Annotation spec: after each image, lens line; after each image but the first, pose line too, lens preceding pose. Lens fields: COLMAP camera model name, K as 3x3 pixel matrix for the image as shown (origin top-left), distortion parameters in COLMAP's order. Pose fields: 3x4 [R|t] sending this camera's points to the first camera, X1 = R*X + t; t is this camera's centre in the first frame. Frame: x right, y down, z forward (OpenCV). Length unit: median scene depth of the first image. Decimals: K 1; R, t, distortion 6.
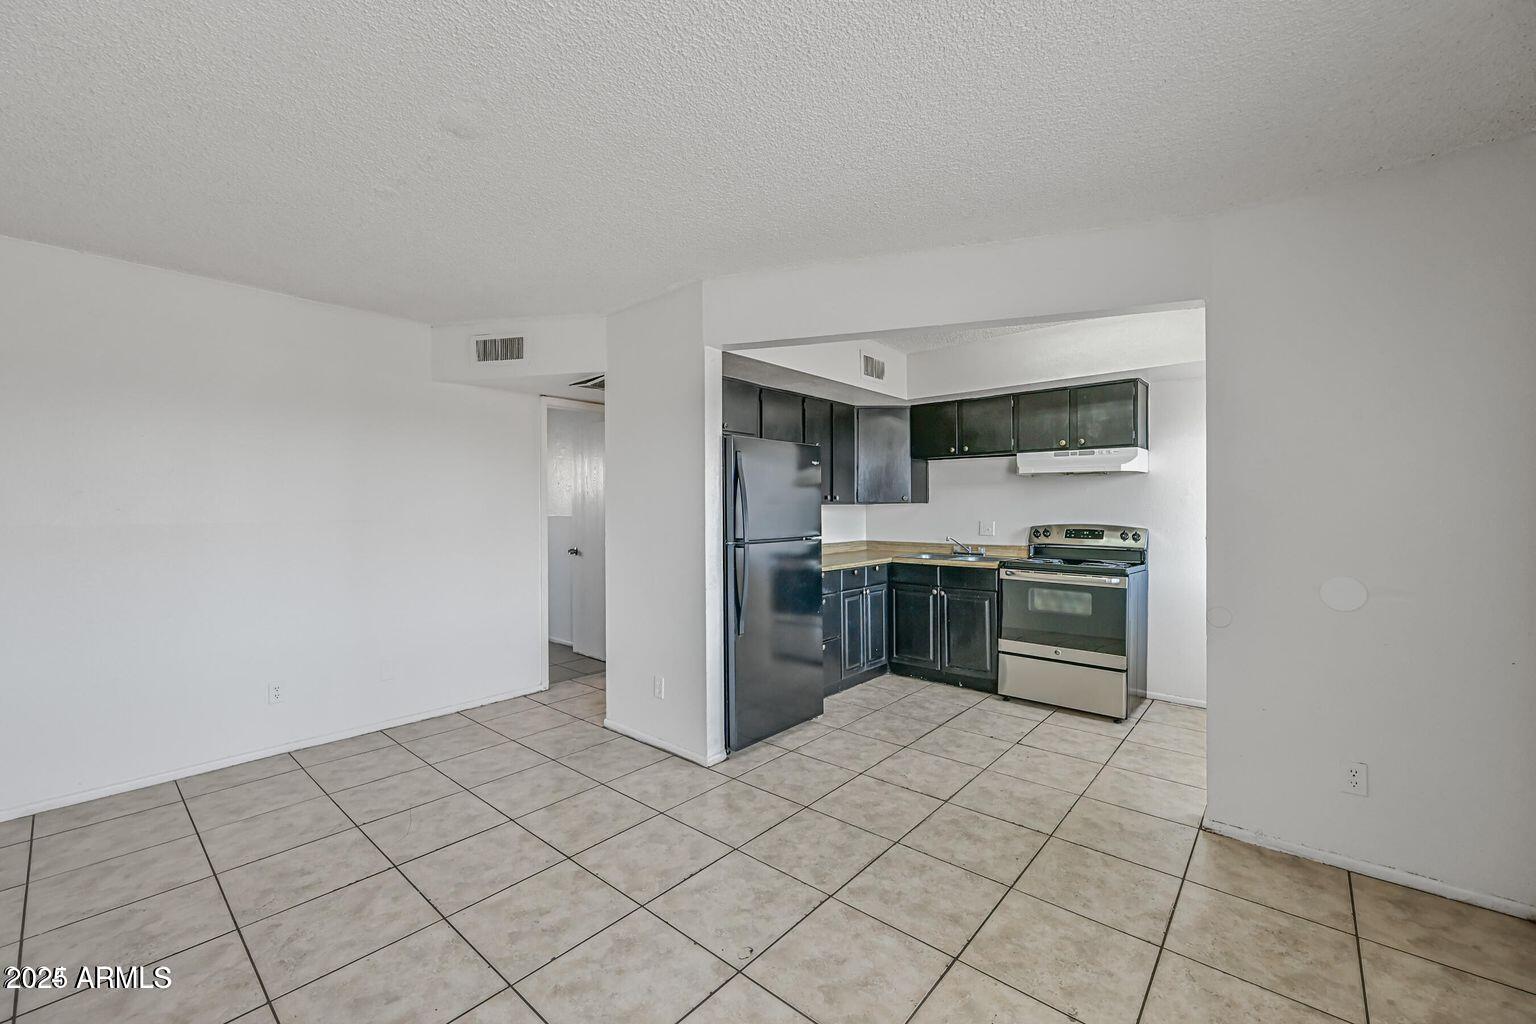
lens RADIAL K [[621.7, 0, 765.6], [0, 621.7, 512.7], [0, 0, 1]] dist [0.008153, -0.000492]
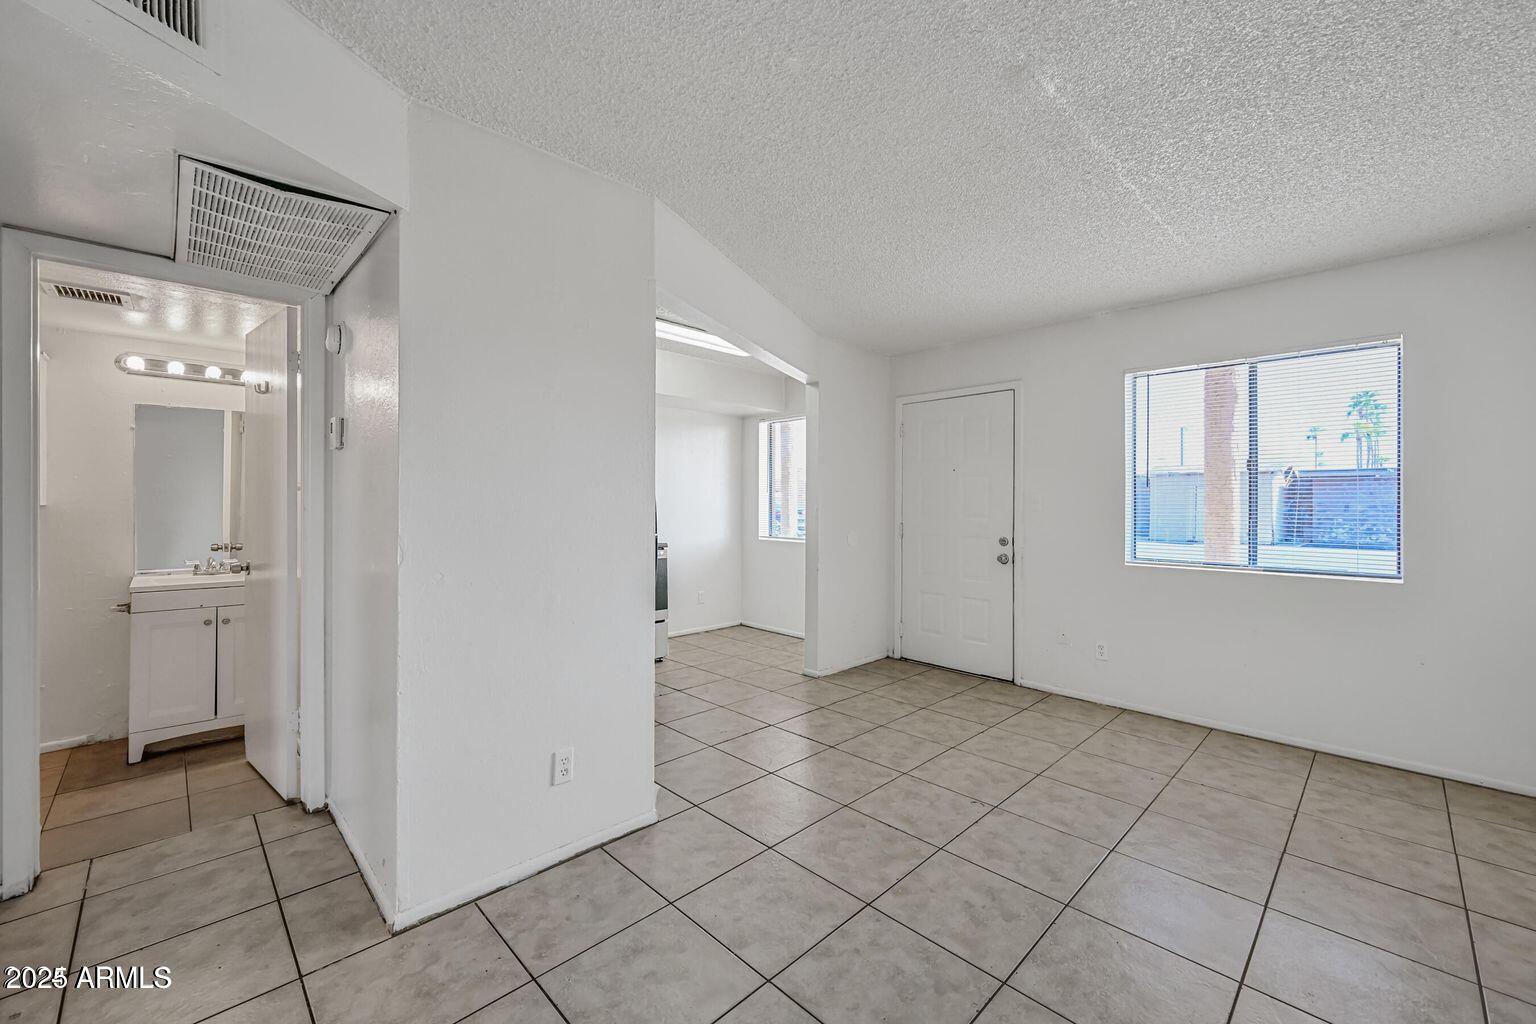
lens RADIAL K [[621.7, 0, 770.9], [0, 621.7, 504.9], [0, 0, 1]] dist [0.008153, -0.000492]
pose [[0.062837, 0.003890, 0.998016, -1.280943], [-0.001543, 0.999992, -0.003800, 0.014579], [-0.998023, -0.001301, 0.062843, 1.178930]]
